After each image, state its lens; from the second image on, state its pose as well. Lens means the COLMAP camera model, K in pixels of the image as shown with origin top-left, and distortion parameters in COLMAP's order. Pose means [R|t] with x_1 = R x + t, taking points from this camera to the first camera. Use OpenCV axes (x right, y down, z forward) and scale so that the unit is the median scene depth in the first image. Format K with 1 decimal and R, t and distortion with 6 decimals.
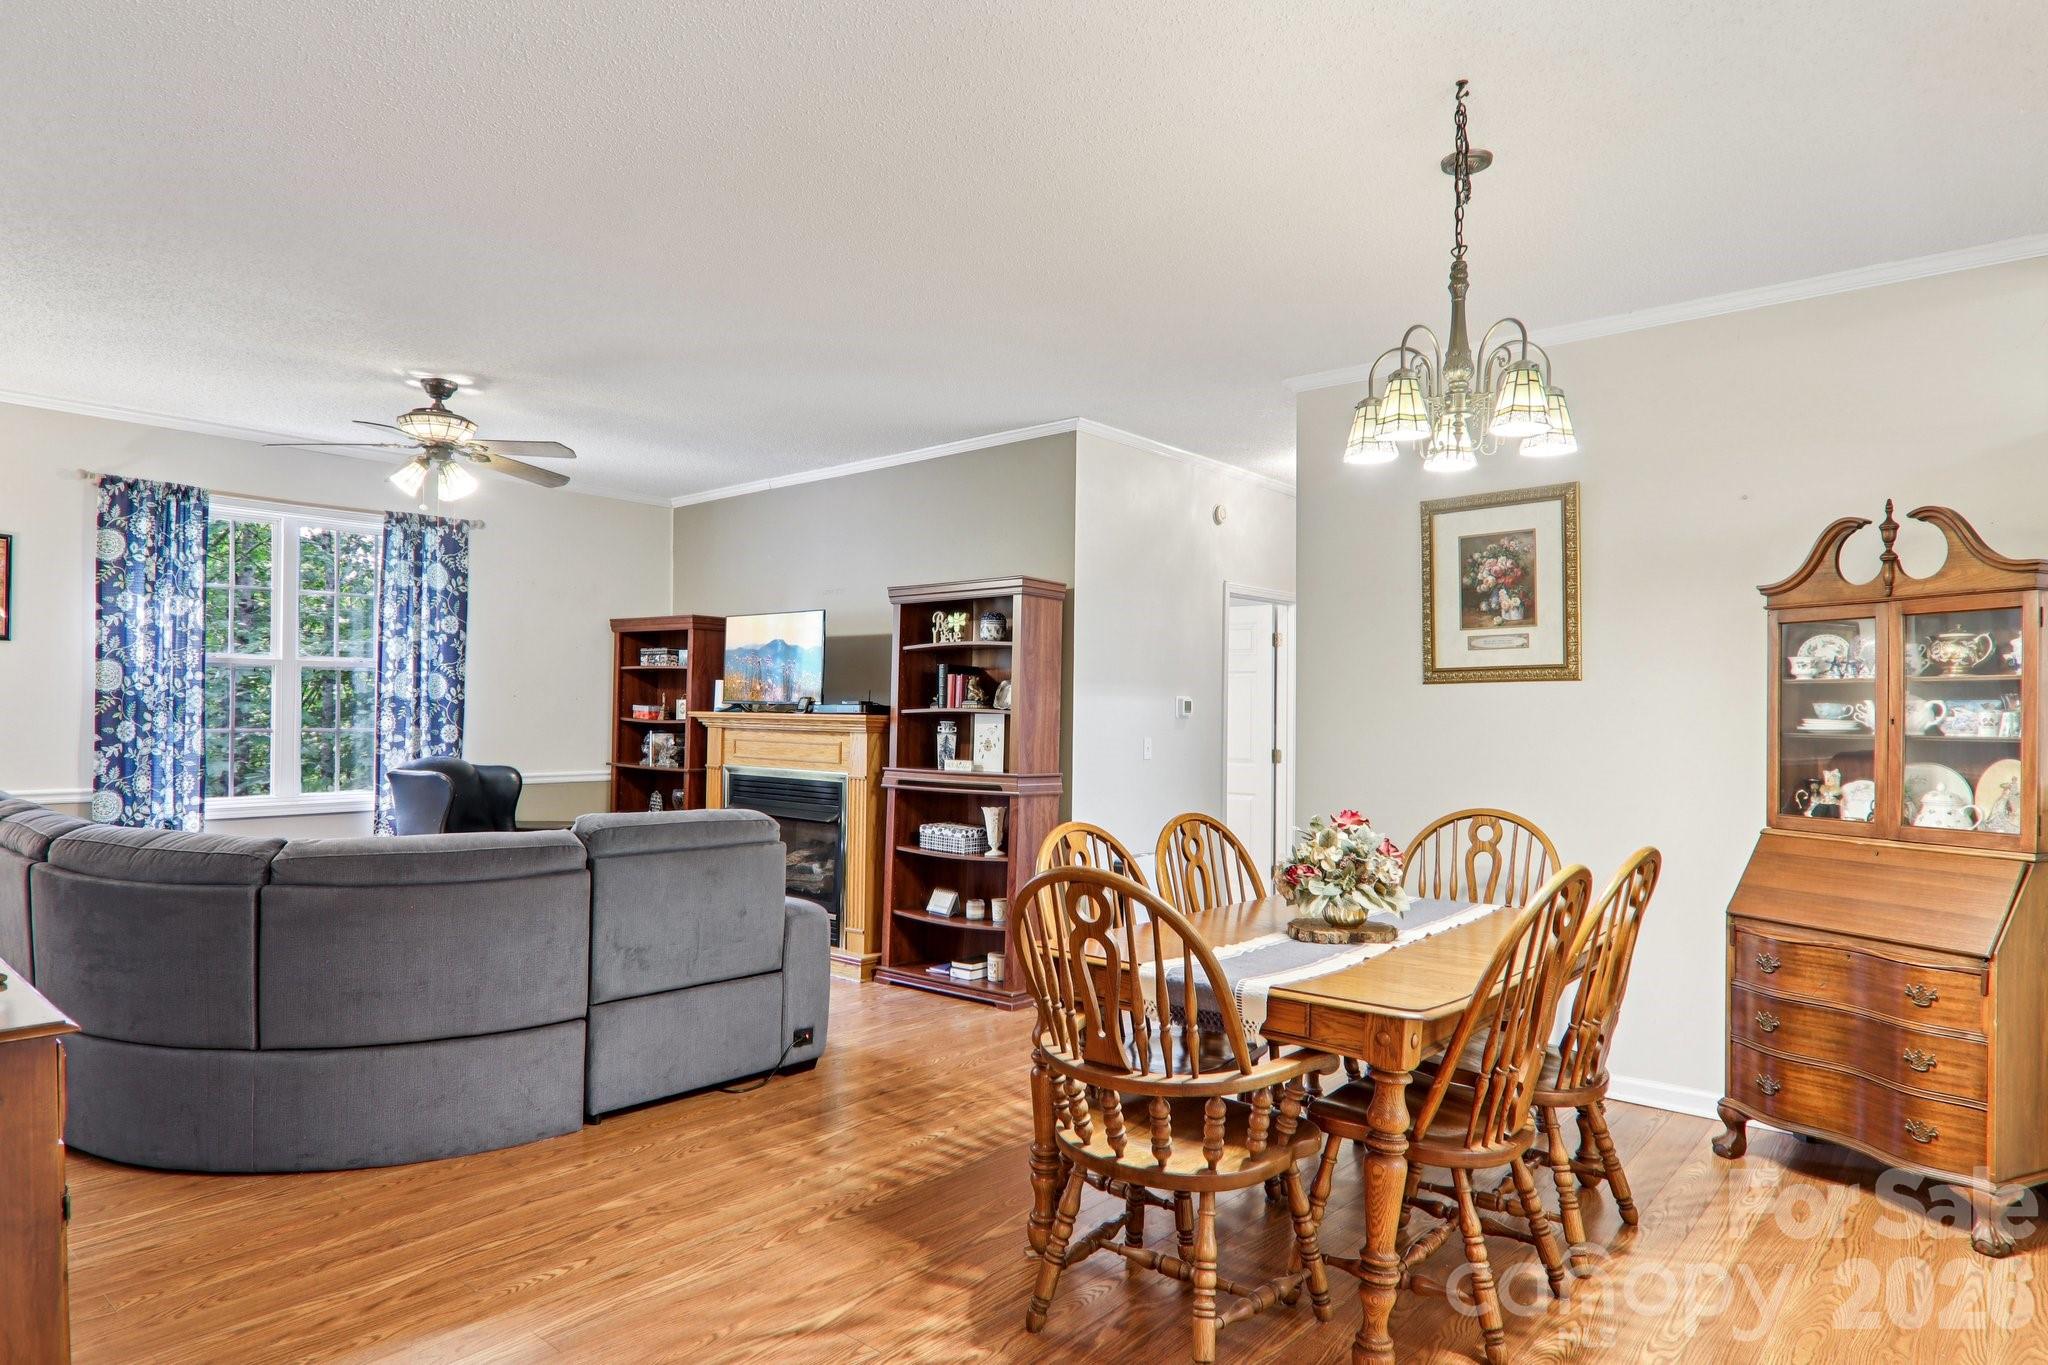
lens RADIAL K [[1187.0, 0, 1013.4], [0, 1187.0, 723.9], [0, 0, 1]] dist [0.012141, -0.022465]
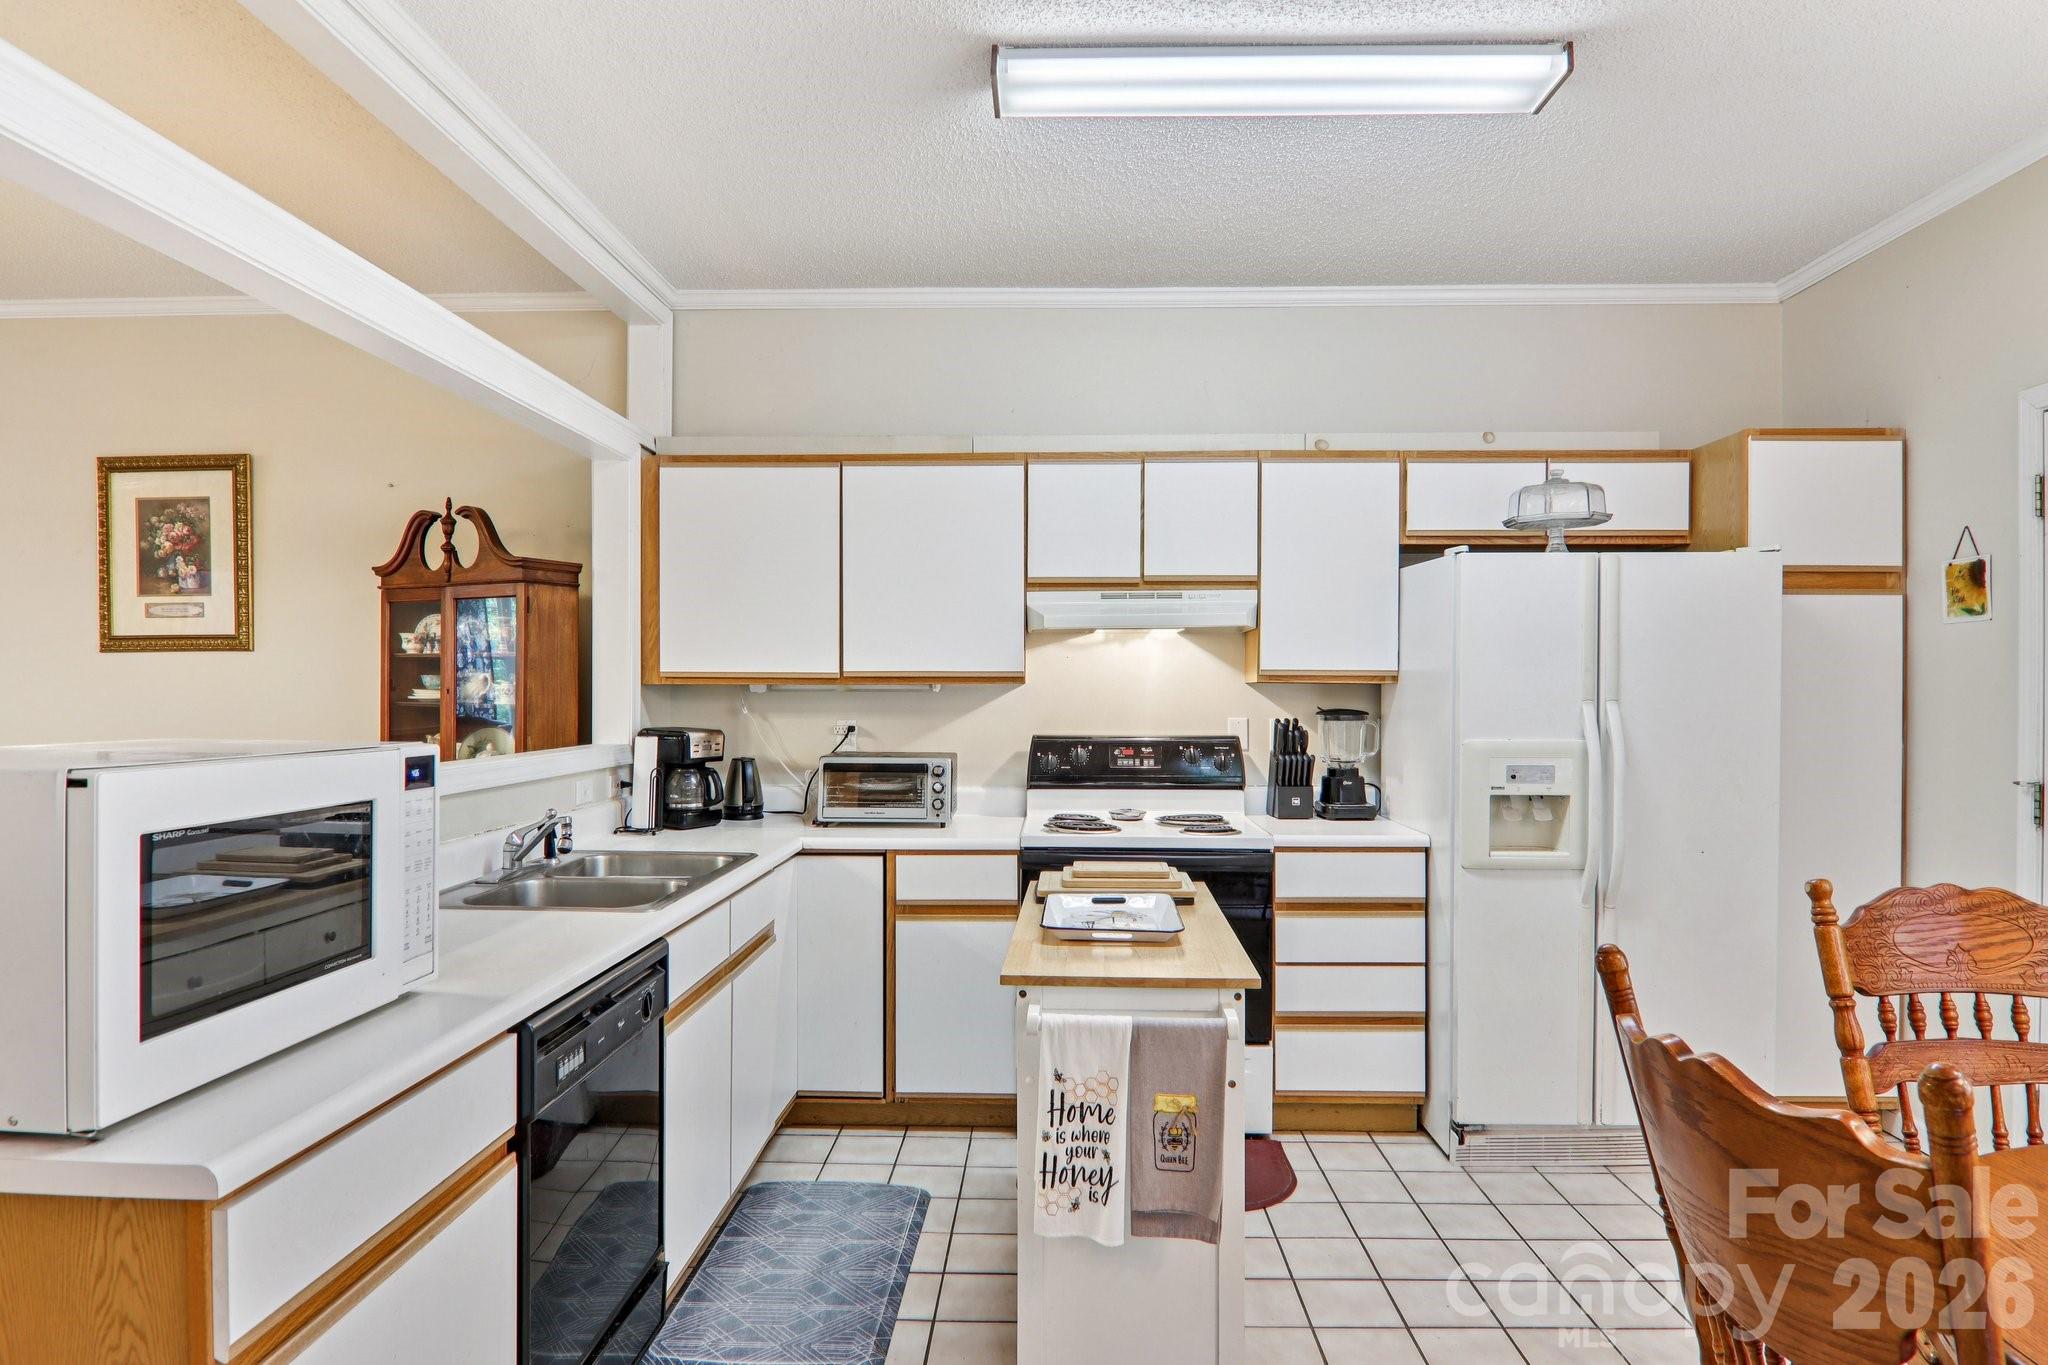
lens RADIAL K [[1187.0, 0, 1008.4], [0, 1187.0, 695.7], [0, 0, 1]] dist [0.012141, -0.022465]
pose [[0.789821, -0.007600, 0.613291, 0.348844], [0.004294, 0.999967, 0.006862, -0.002918], [-0.613323, -0.002787, 0.789827, -0.179951]]
